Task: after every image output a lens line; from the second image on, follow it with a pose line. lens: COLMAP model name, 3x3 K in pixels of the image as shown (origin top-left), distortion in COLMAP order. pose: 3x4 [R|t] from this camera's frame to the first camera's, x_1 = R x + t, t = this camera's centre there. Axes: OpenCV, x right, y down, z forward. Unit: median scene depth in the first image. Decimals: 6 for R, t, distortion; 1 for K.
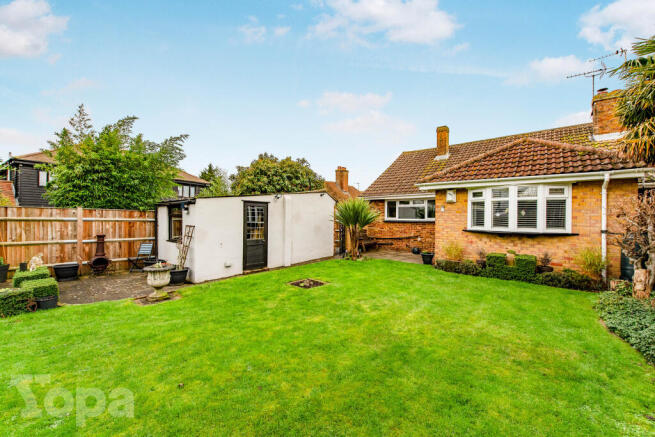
lens RADIAL K [[256.6, 0, 327.5], [0, 256.6, 218.5], [0, 0, 1]] dist [-0.005816, -0.000045]
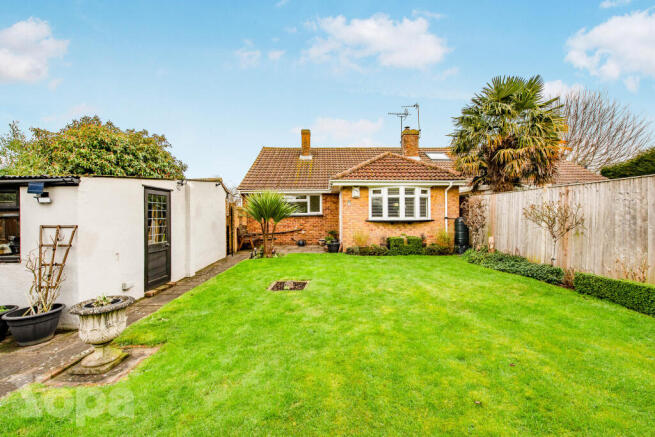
lens RADIAL K [[256.6, 0, 327.5], [0, 256.6, 218.5], [0, 0, 1]] dist [-0.005816, -0.000045]
pose [[0.752620, -0.024429, 0.658001, -0.410204], [0.016904, 0.999699, 0.017781, 0.010477], [-0.658238, -0.002260, 0.752807, 0.197497]]
